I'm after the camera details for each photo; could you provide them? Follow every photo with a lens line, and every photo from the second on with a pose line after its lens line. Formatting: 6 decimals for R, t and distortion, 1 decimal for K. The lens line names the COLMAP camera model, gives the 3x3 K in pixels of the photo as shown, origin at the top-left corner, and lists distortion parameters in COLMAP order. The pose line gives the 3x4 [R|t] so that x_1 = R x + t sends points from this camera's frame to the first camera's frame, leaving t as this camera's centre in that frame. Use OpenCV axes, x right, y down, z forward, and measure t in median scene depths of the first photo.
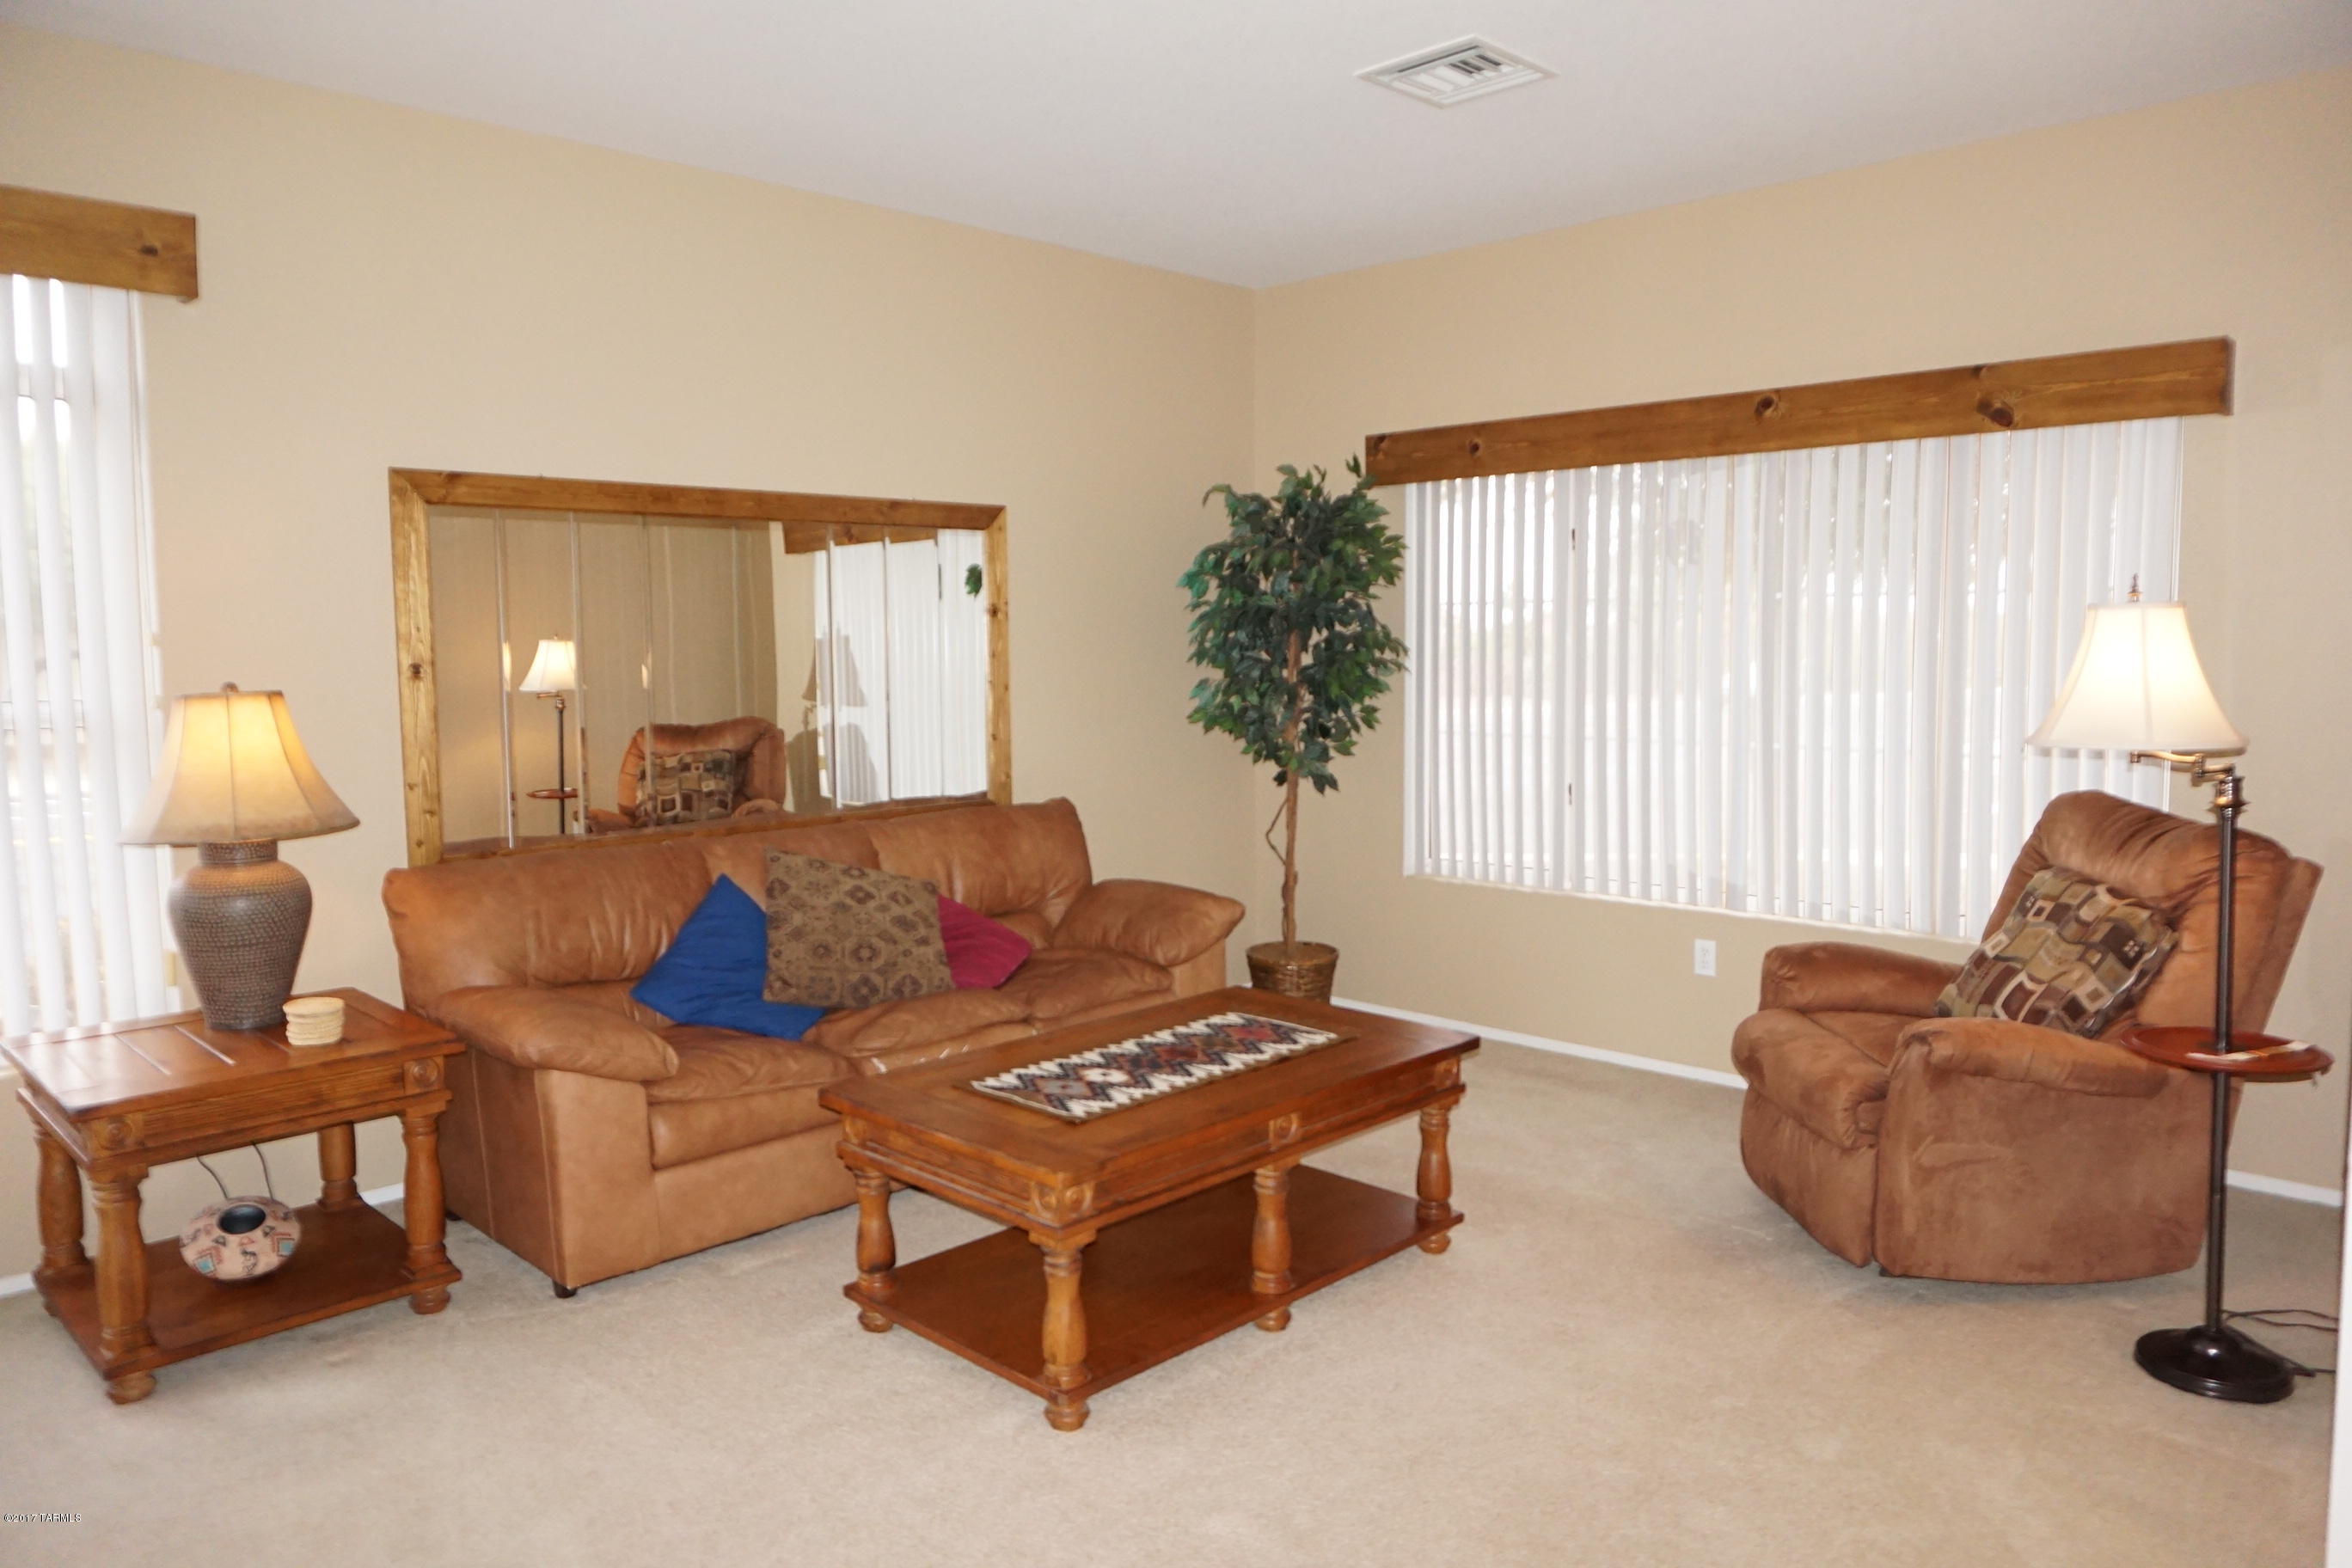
lens RADIAL K [[1595.1, 0, 1167.4], [0, 1595.1, 769.4], [0, 0, 1]] dist [-0.050446, 0.037351]
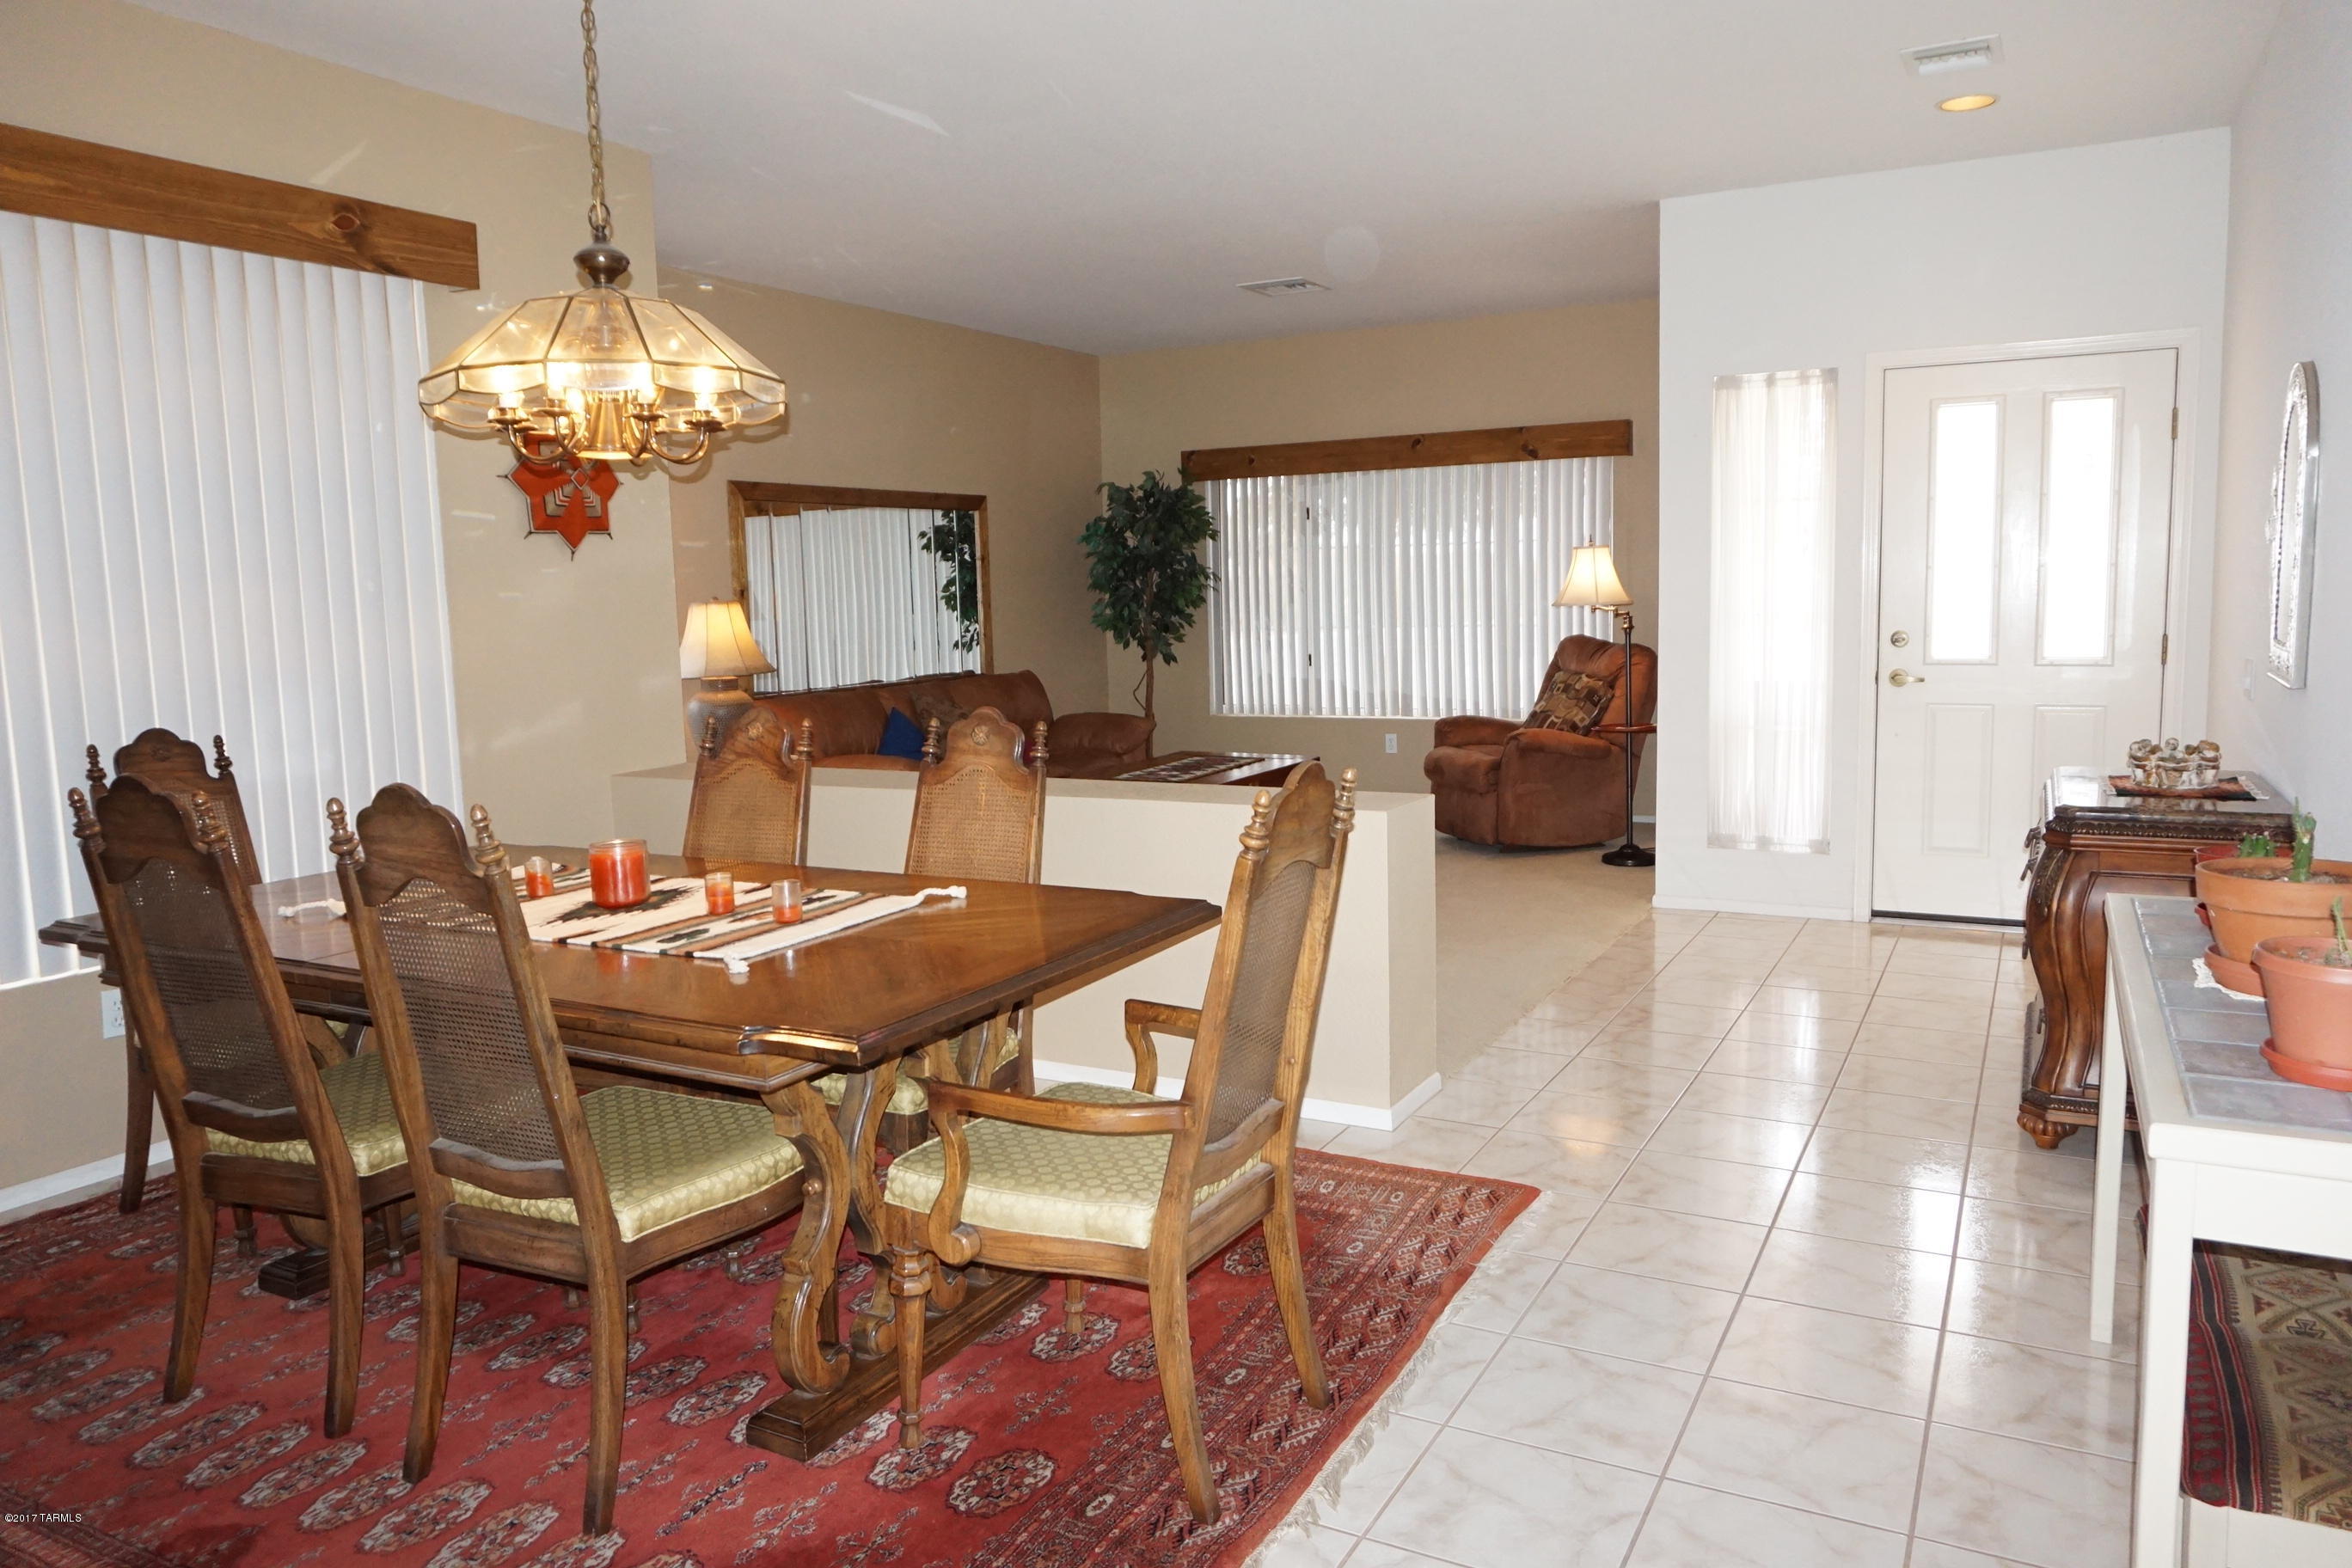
lens RADIAL K [[1595.1, 0, 1171.8], [0, 1595.1, 779.8], [0, 0, 1]] dist [-0.050446, 0.037351]
pose [[0.961737, -0.049891, 0.269393, -0.590267], [0.040593, 0.998376, 0.039980, 0.112295], [-0.270950, -0.027514, 0.962200, -1.027819]]
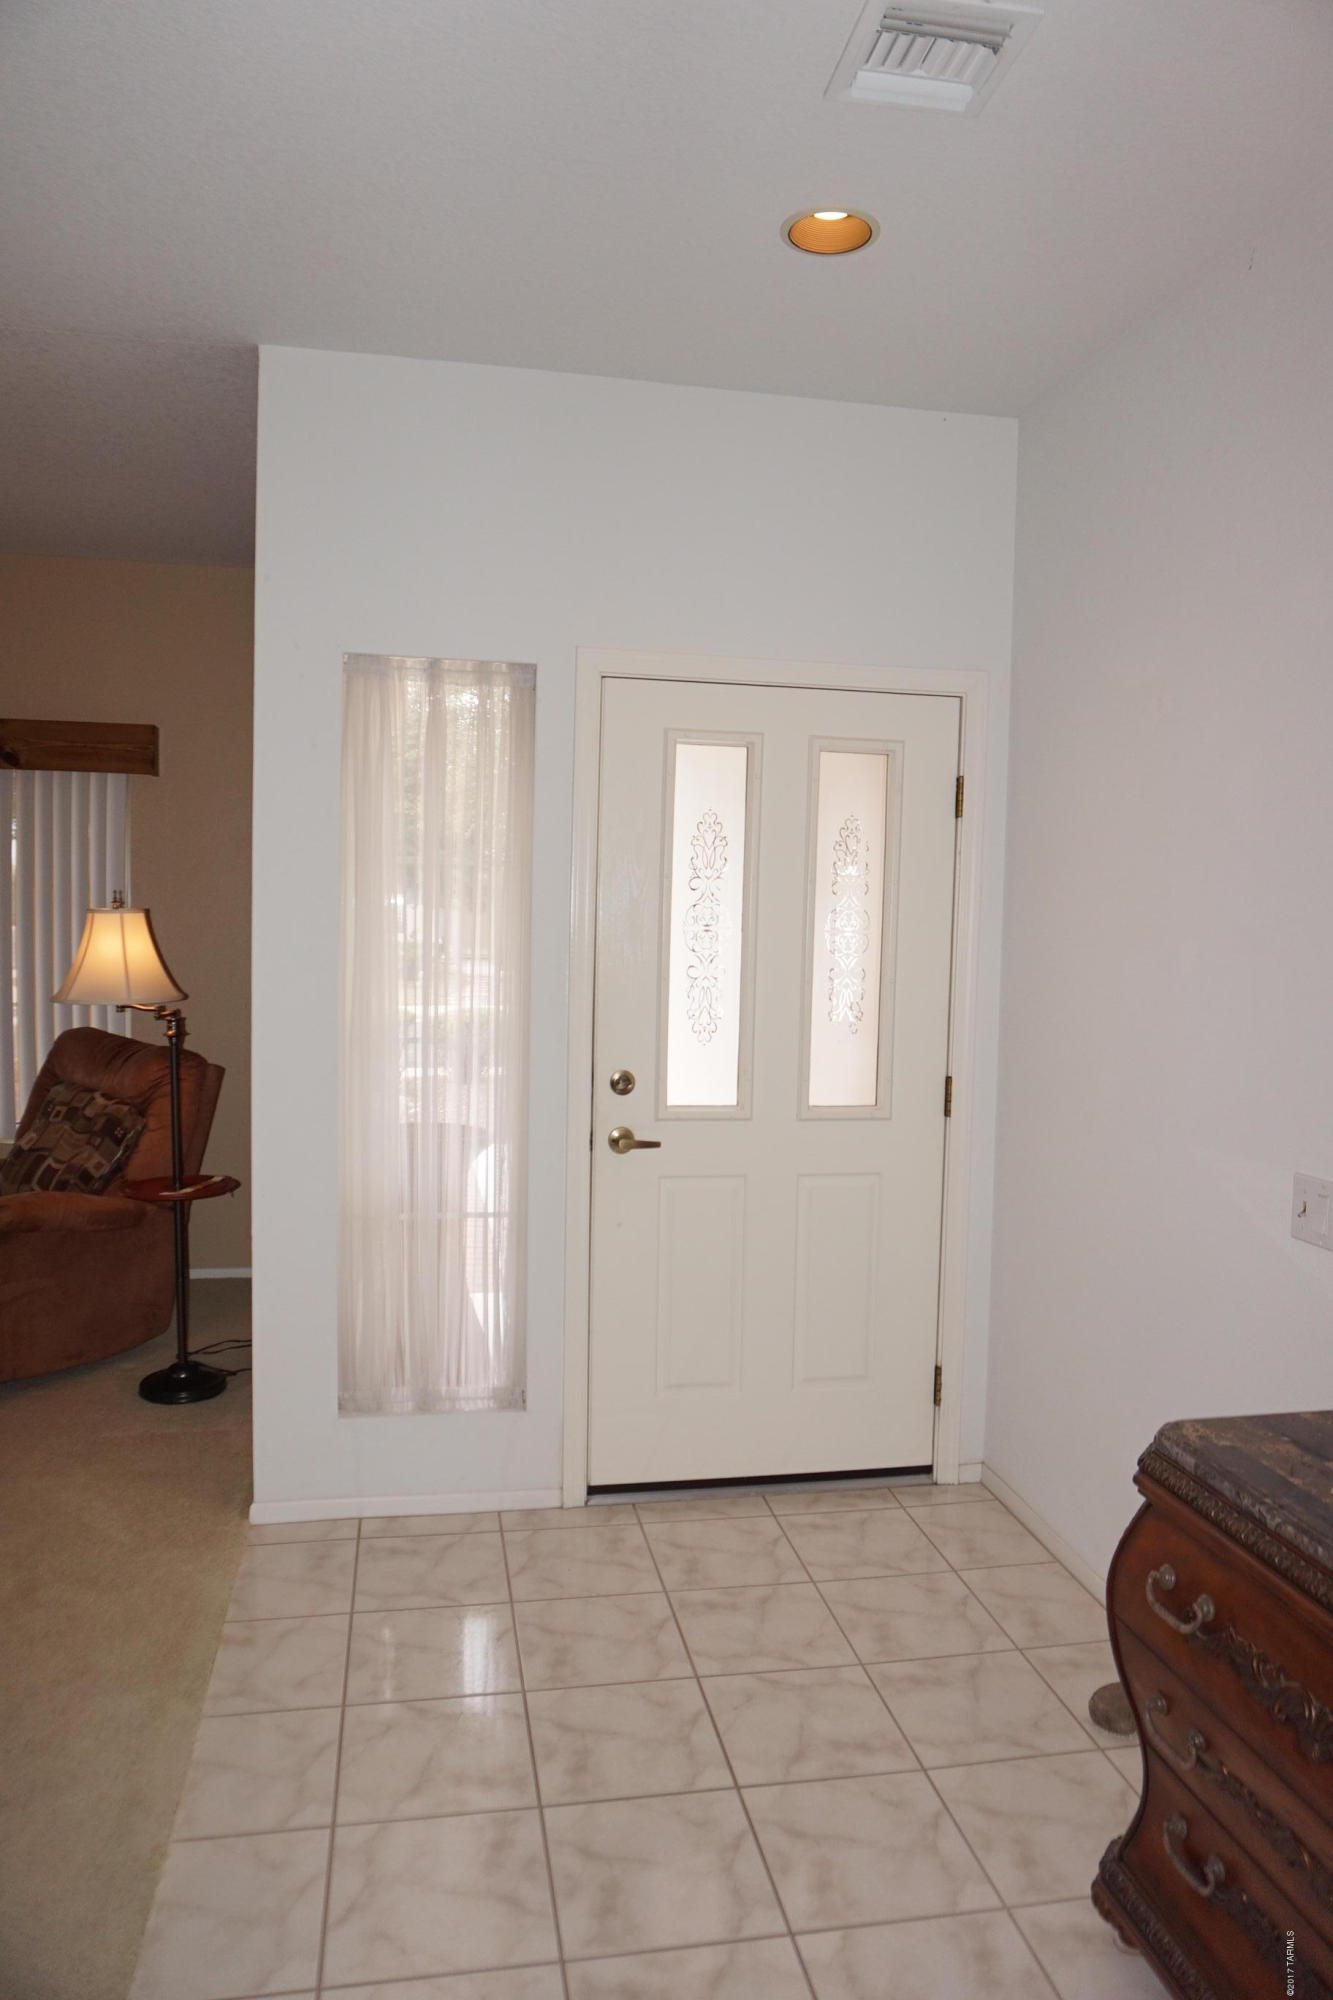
lens RADIAL K [[1356.3, 0, 656.5], [0, 1356.3, 990.2], [0, 0, 1]] dist [-0.050446, 0.037351]
pose [[0.571823, -0.032555, 0.819731, -0.145177], [0.039510, 0.999146, 0.012119, -0.016973], [-0.819425, 0.025458, 0.572621, -0.164161]]
